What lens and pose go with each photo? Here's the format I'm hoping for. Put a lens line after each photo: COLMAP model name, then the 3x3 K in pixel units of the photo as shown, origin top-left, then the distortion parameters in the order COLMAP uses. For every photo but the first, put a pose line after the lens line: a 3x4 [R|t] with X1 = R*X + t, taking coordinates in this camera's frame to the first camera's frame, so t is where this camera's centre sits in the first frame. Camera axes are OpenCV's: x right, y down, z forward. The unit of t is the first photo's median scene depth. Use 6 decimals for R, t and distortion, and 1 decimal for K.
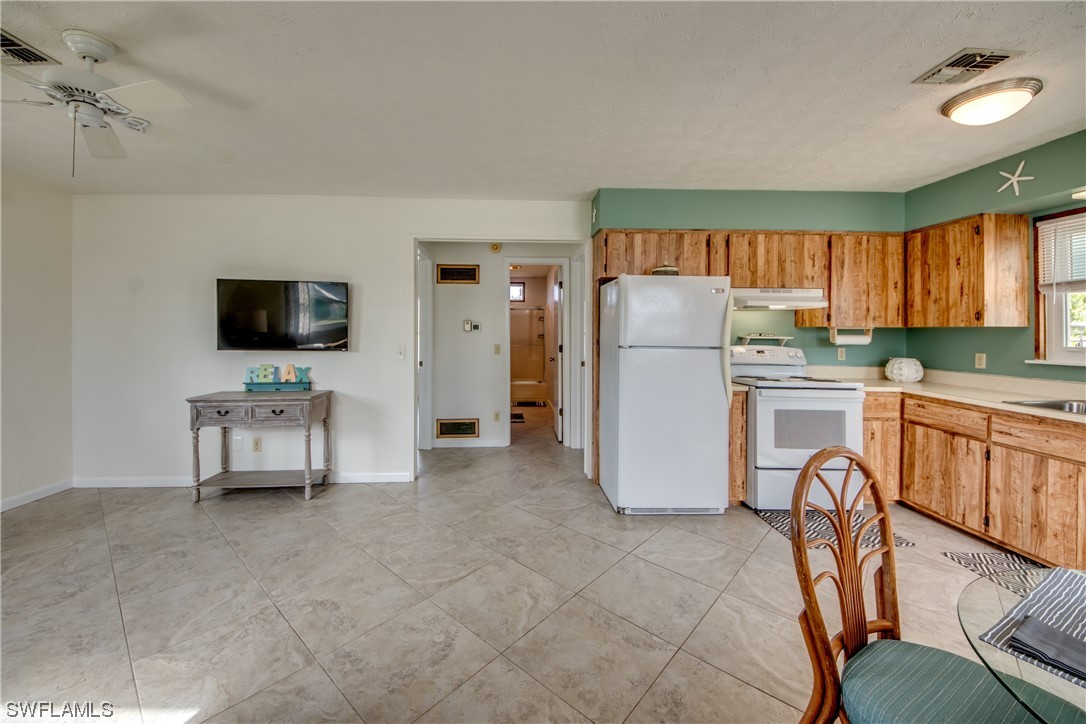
lens RADIAL K [[416.1, 0, 521.3], [0, 416.1, 333.9], [0, 0, 1]] dist [0.021144, -0.014179]
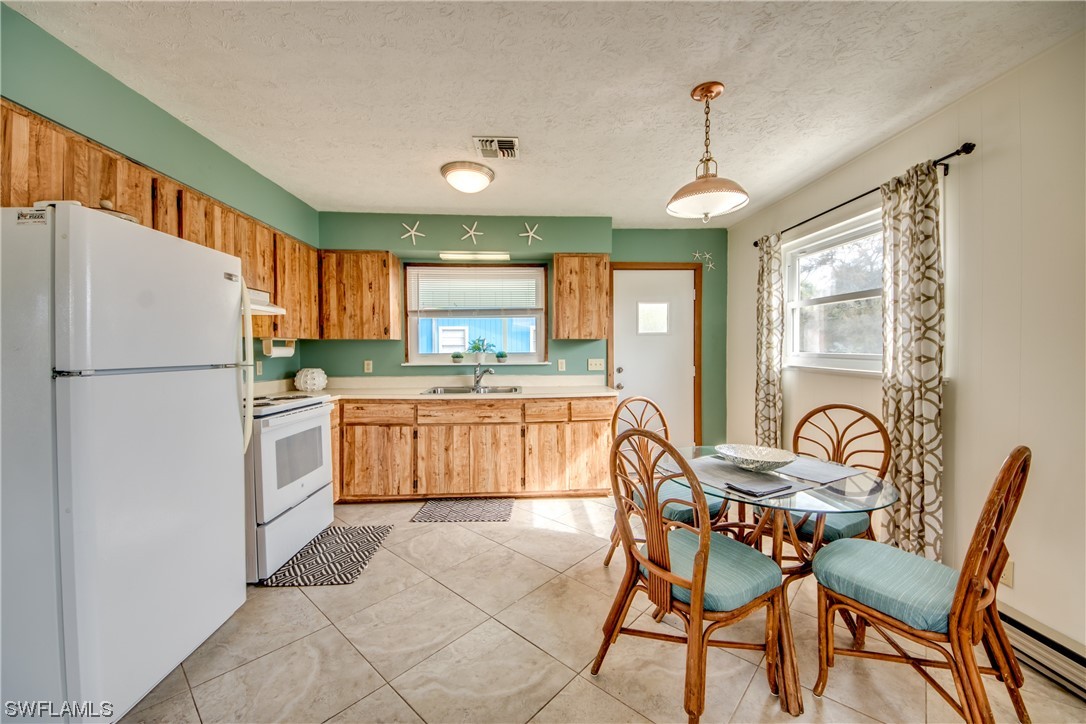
lens RADIAL K [[416.1, 0, 556.2], [0, 416.1, 353.2], [0, 0, 1]] dist [0.021144, -0.014179]
pose [[-0.034918, -0.016859, 0.999248, -0.186411], [0.008950, 0.999812, 0.017181, 0.007640], [-0.999350, 0.009544, -0.034761, 0.474525]]
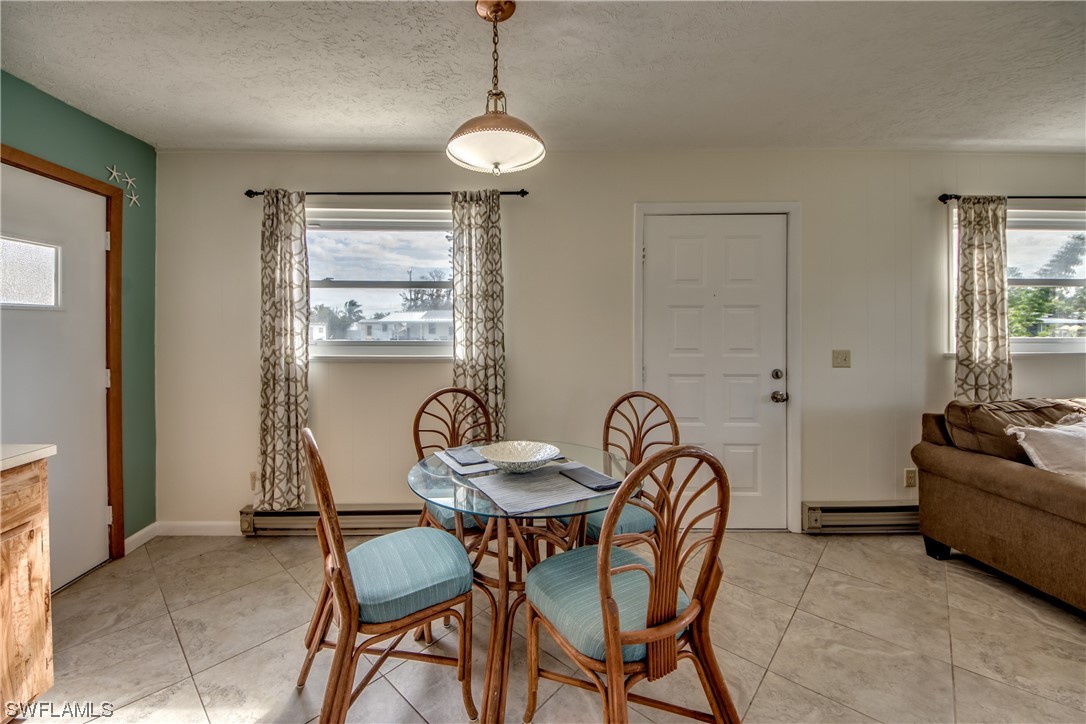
lens RADIAL K [[416.1, 0, 489.3], [0, 416.1, 334.3], [0, 0, 1]] dist [0.021144, -0.014179]
pose [[-0.999252, -0.000324, 0.038662, 0.413543], [-0.000045, 0.999974, 0.007237, 0.009249], [-0.038664, 0.007230, -0.999226, 0.699709]]
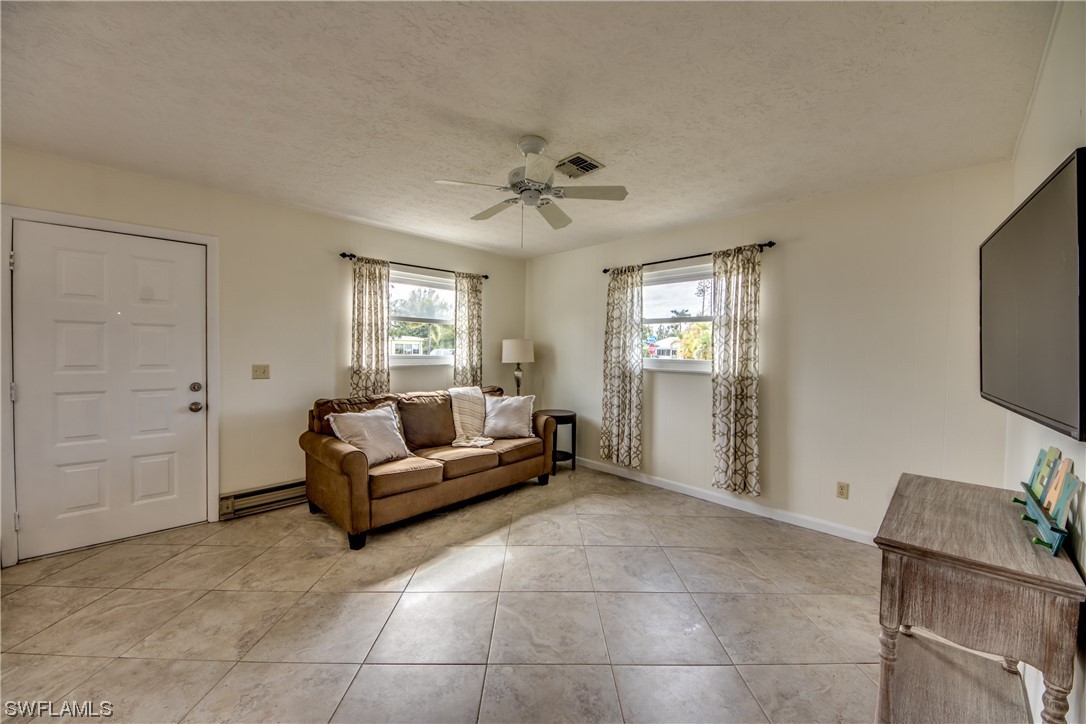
lens RADIAL K [[416.1, 0, 546.7], [0, 416.1, 357.7], [0, 0, 1]] dist [0.021144, -0.014179]
pose [[-0.720905, 0.000662, -0.693034, -0.047966], [-0.019928, 0.999566, 0.021684, -0.007124], [0.692748, 0.029443, -0.720579, 1.070760]]
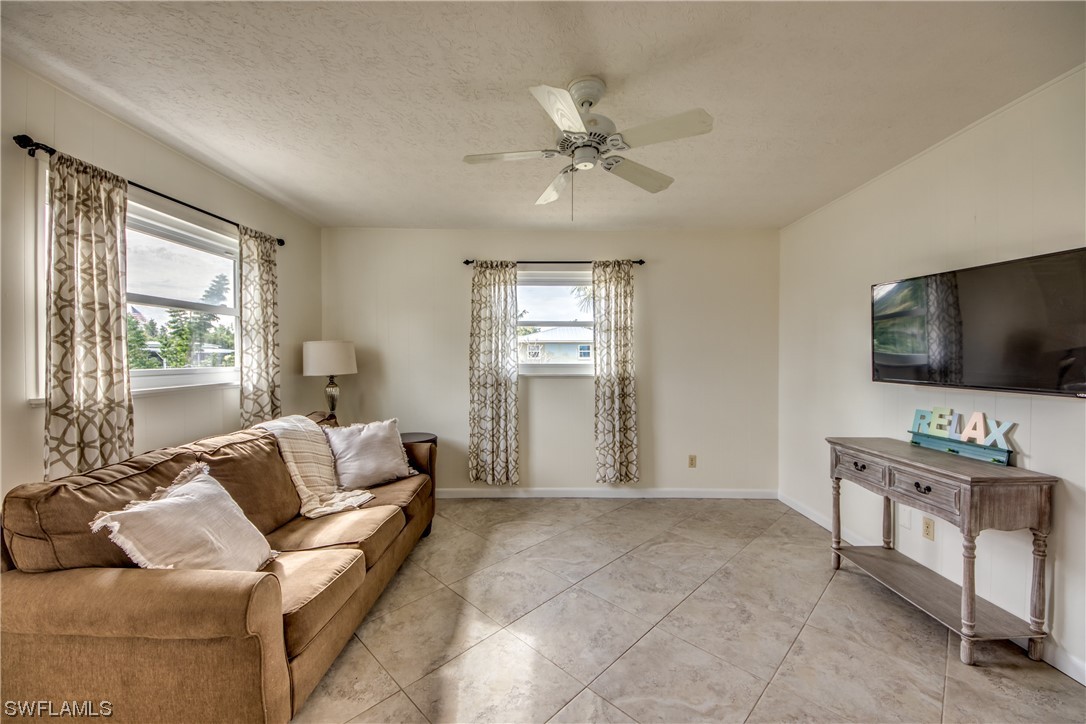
lens RADIAL K [[416.1, 0, 557.1], [0, 416.1, 360.6], [0, 0, 1]] dist [0.021144, -0.014179]
pose [[-0.010707, 0.007032, -0.999918, 0.033956], [-0.004980, 0.999962, 0.007085, -0.000481], [0.999930, 0.005056, -0.010671, 0.478819]]
